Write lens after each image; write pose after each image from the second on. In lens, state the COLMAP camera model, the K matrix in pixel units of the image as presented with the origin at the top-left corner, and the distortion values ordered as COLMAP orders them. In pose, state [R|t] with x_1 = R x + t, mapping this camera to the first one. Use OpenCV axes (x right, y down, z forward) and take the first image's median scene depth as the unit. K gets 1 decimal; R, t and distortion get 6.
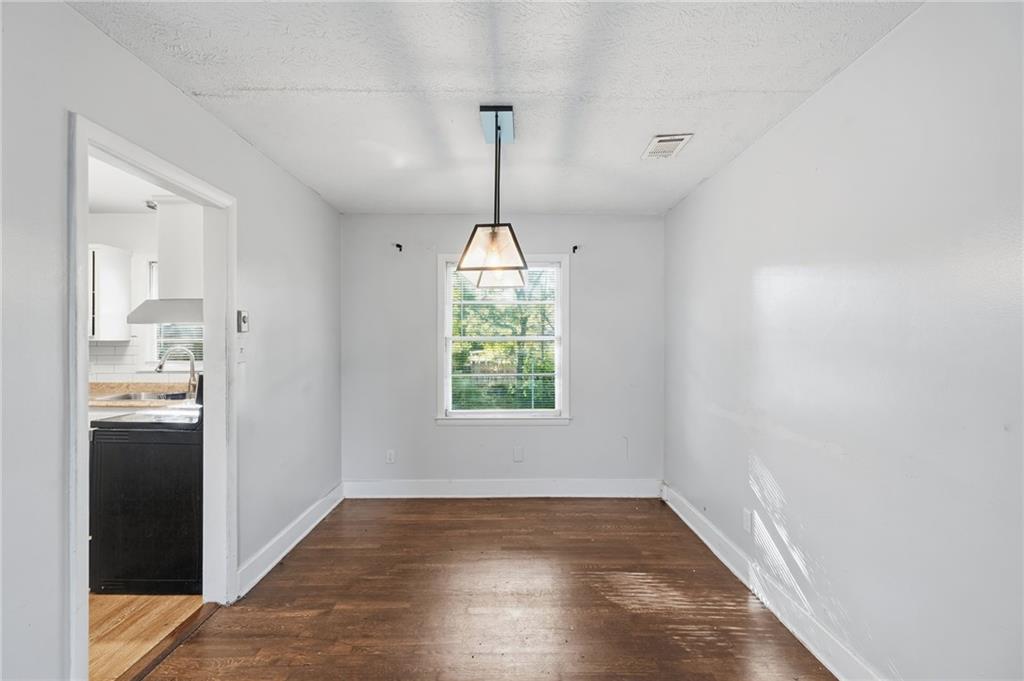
lens RADIAL K [[457.3, 0, 508.8], [0, 457.3, 340.2], [0, 0, 1]] dist [-0.002171, 0.000062]
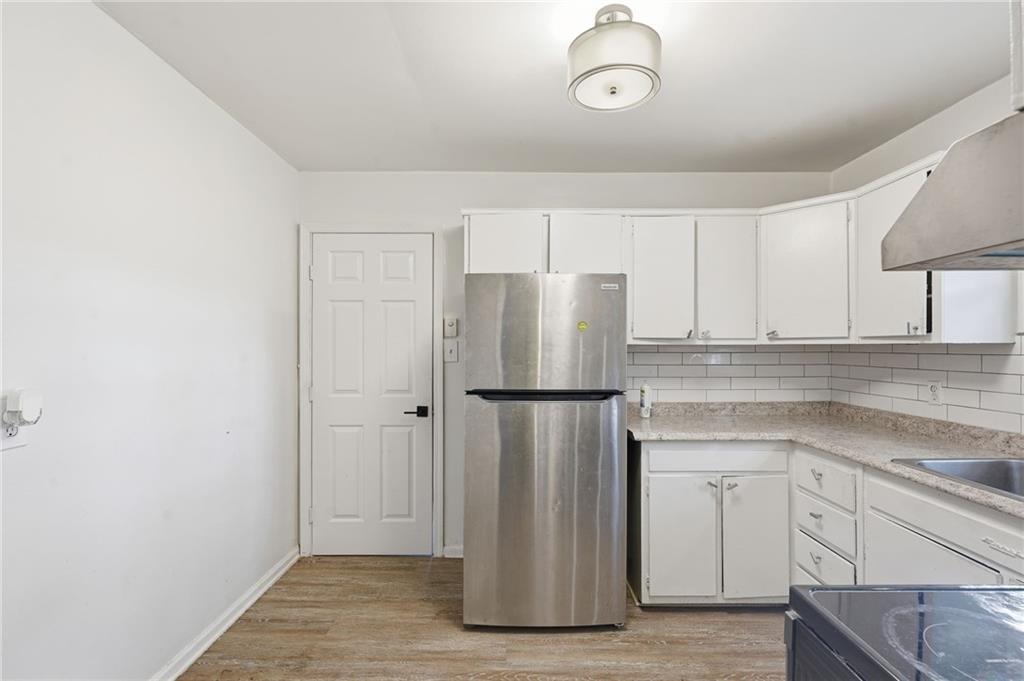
lens RADIAL K [[457.3, 0, 511.2], [0, 457.3, 342.5], [0, 0, 1]] dist [-0.002171, 0.000062]
pose [[-0.011151, -0.011163, -0.999876, -0.358838], [0.002144, 0.999935, -0.011188, 0.004326], [0.999936, -0.002268, -0.011126, 0.494563]]
